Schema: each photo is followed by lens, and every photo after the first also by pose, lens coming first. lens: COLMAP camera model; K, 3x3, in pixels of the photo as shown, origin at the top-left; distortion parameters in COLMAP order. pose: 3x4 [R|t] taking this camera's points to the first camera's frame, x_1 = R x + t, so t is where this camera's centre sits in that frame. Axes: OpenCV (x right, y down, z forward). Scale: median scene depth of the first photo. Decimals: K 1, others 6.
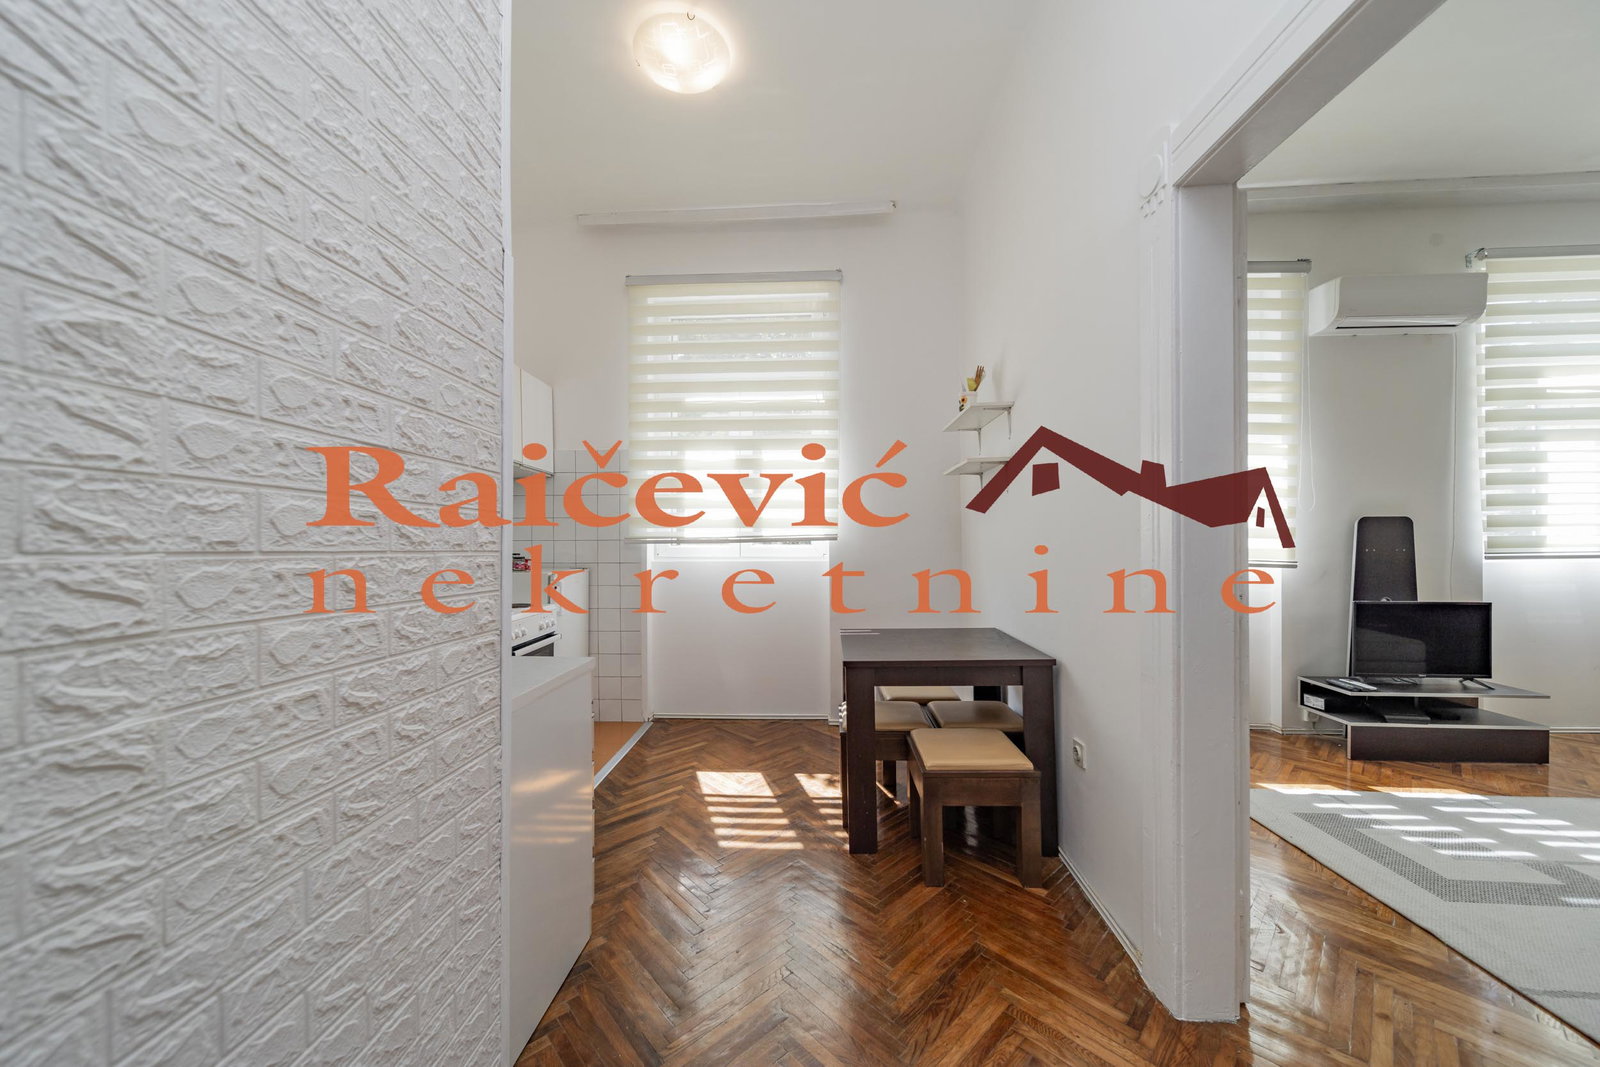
lens RADIAL K [[572.5, 0, 793.5], [0, 572.5, 545.1], [0, 0, 1]] dist [-0.000490, -0.000747]
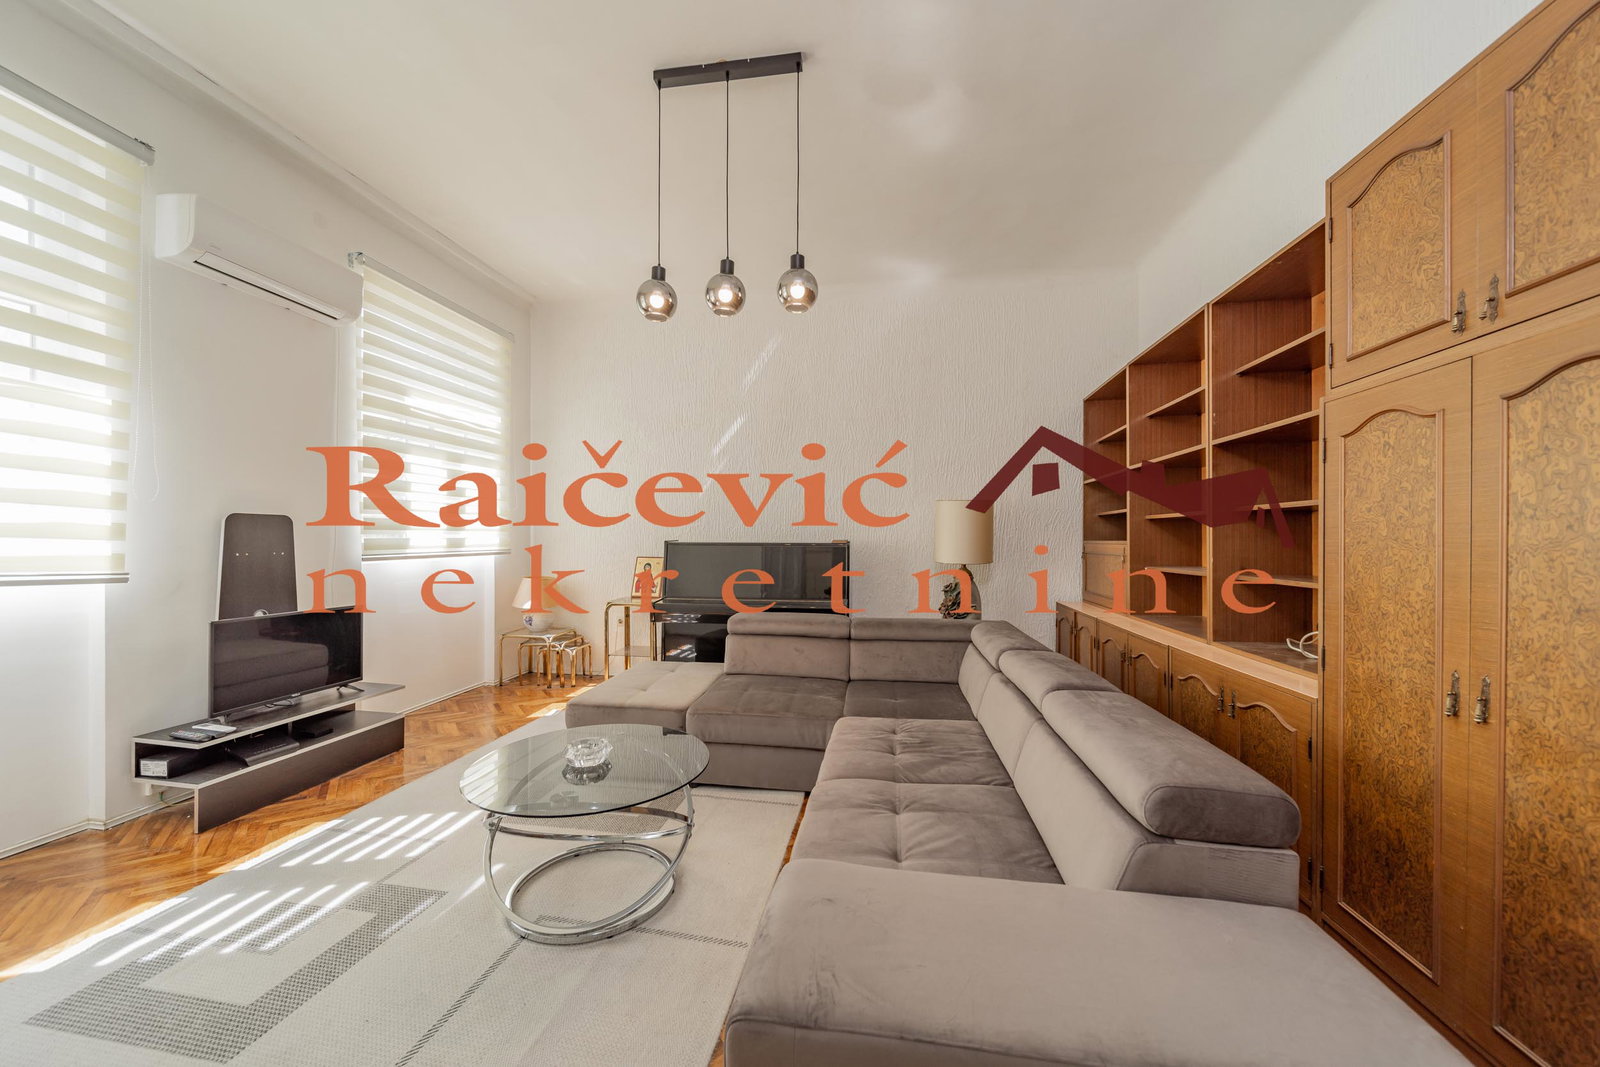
lens RADIAL K [[562.4, 0, 800.4], [0, 562.4, 542.5], [0, 0, 1]] dist [-0.001985, -0.001051]
pose [[0.090099, 0.001768, 0.995931, 0.308427], [-0.005064, 0.999986, -0.001317, -0.011982], [-0.995920, -0.004924, 0.090107, 0.144159]]
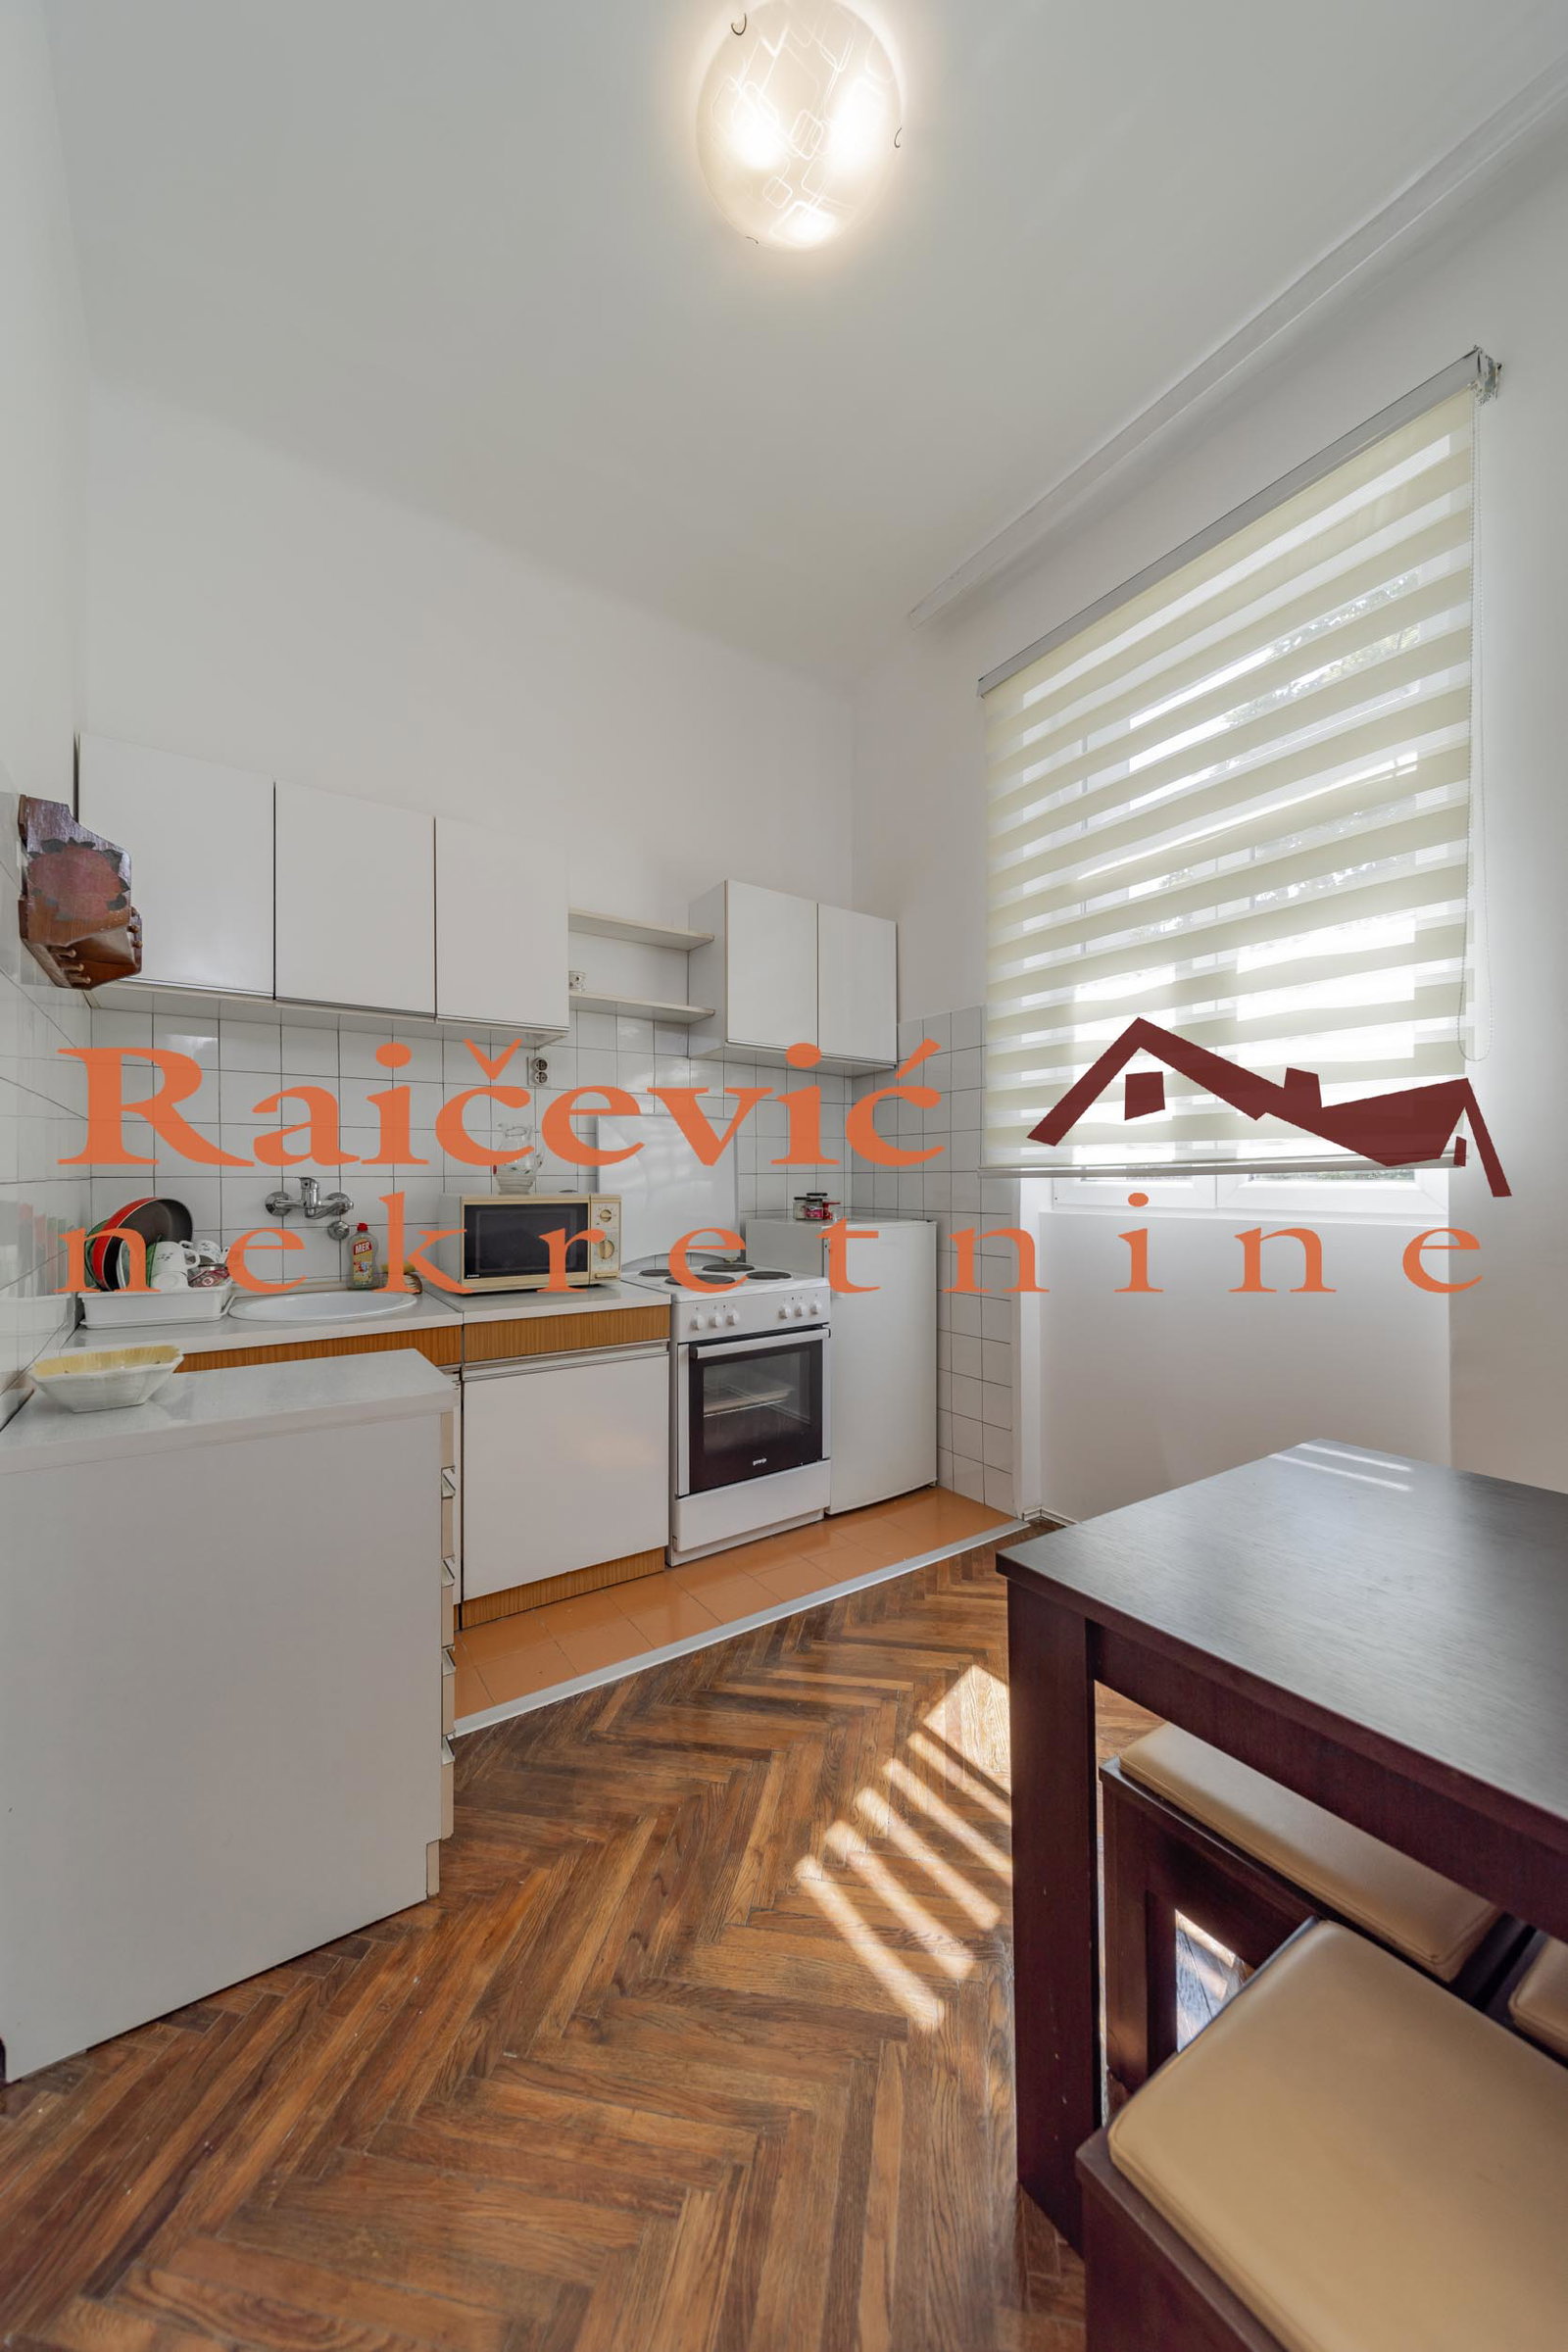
lens RADIAL K [[848.0, 0, 768.3], [0, 848.0, 1183.0], [0, 0, 1]] dist [0.000635, -0.000143]
pose [[0.592509, 0.006175, -0.805541, 0.277101], [0.004205, 0.999933, 0.010758, -0.007614], [0.805553, -0.009761, 0.592443, 0.439151]]
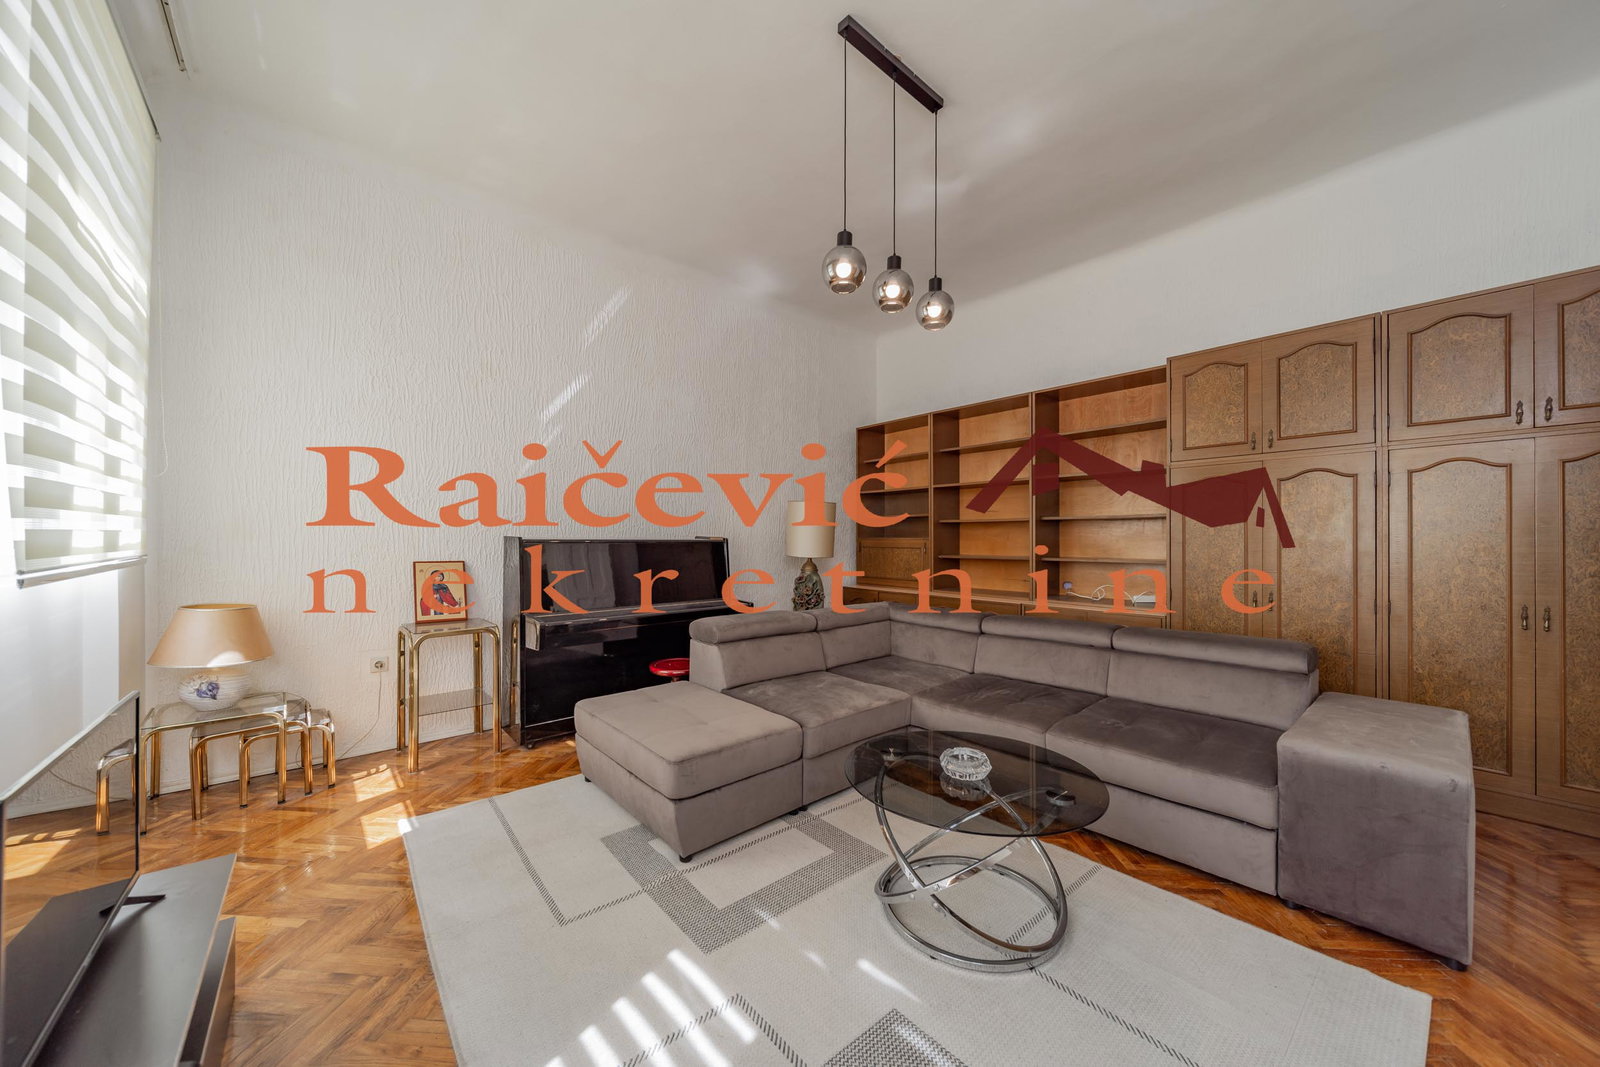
lens RADIAL K [[562.4, 0, 786.0], [0, 562.4, 534.5], [0, 0, 1]] dist [-0.001985, -0.001051]
pose [[-0.685409, 0.007455, 0.728120, 0.613351], [-0.001197, 0.999935, -0.011365, -0.009589], [-0.728157, -0.008662, -0.685356, 0.965386]]
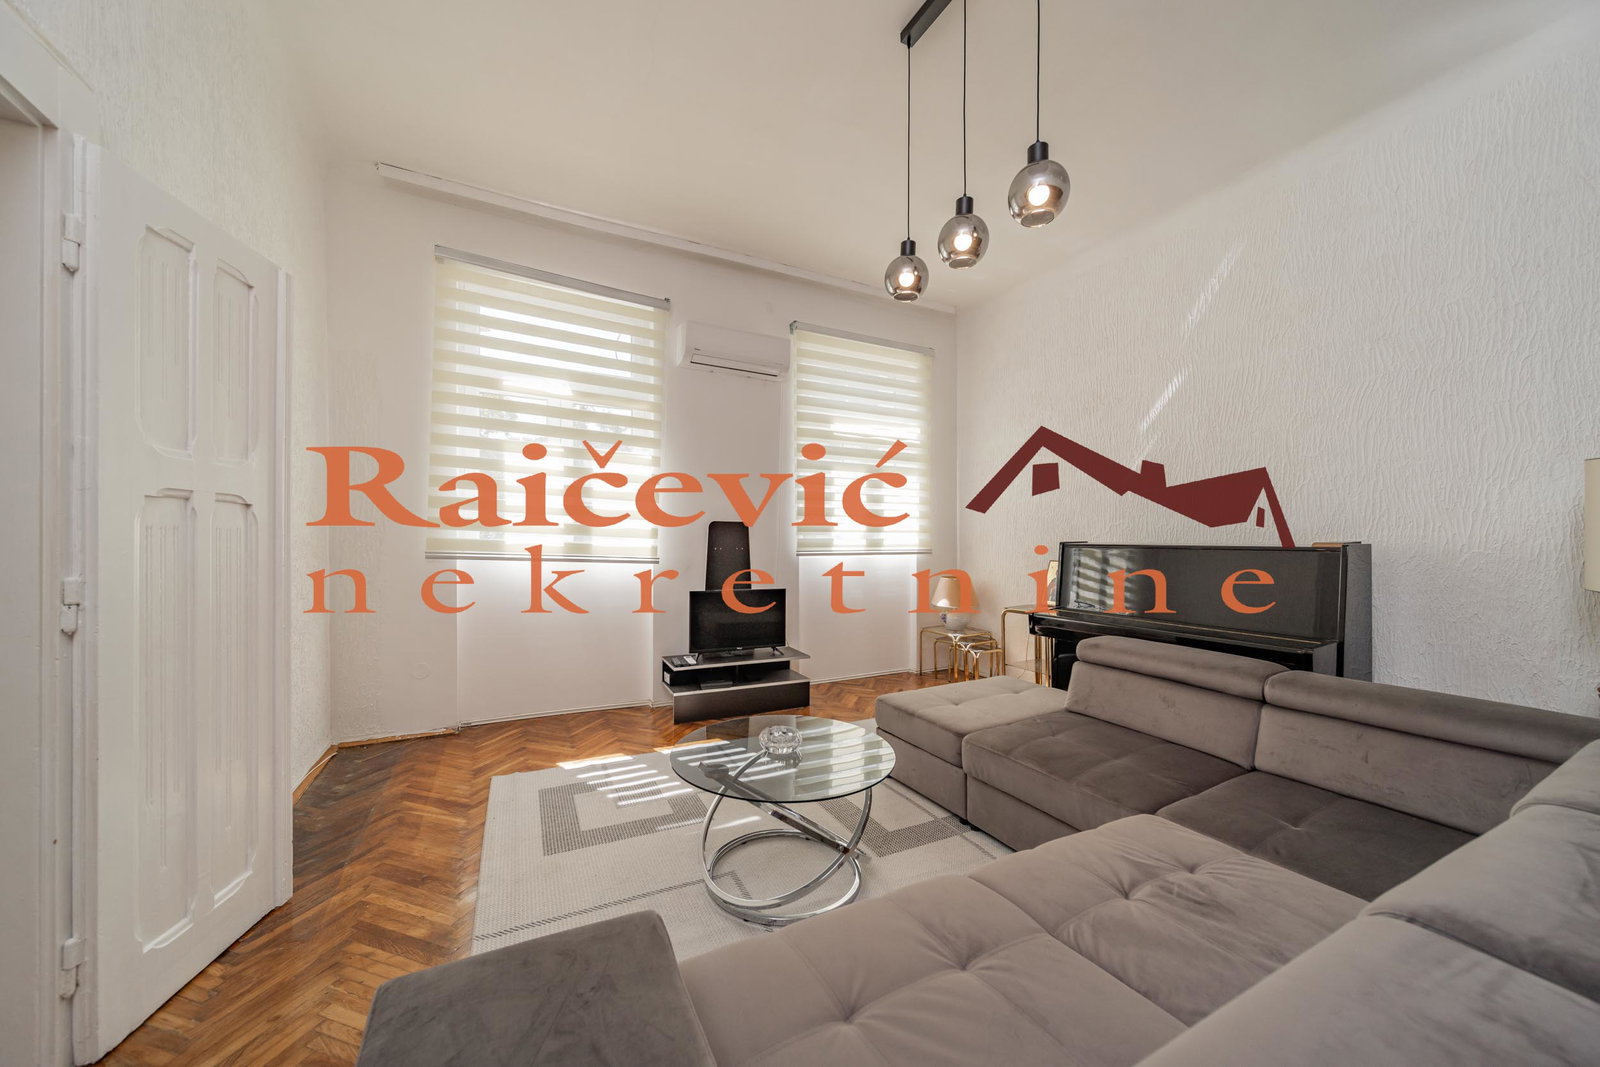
lens RADIAL K [[562.4, 0, 802.7], [0, 562.4, 537.8], [0, 0, 1]] dist [-0.001985, -0.001051]
pose [[0.854008, 0.015380, 0.520033, 0.586982], [-0.014341, 0.999879, -0.006021, -0.009836], [-0.520062, -0.002316, 0.854125, -0.136911]]
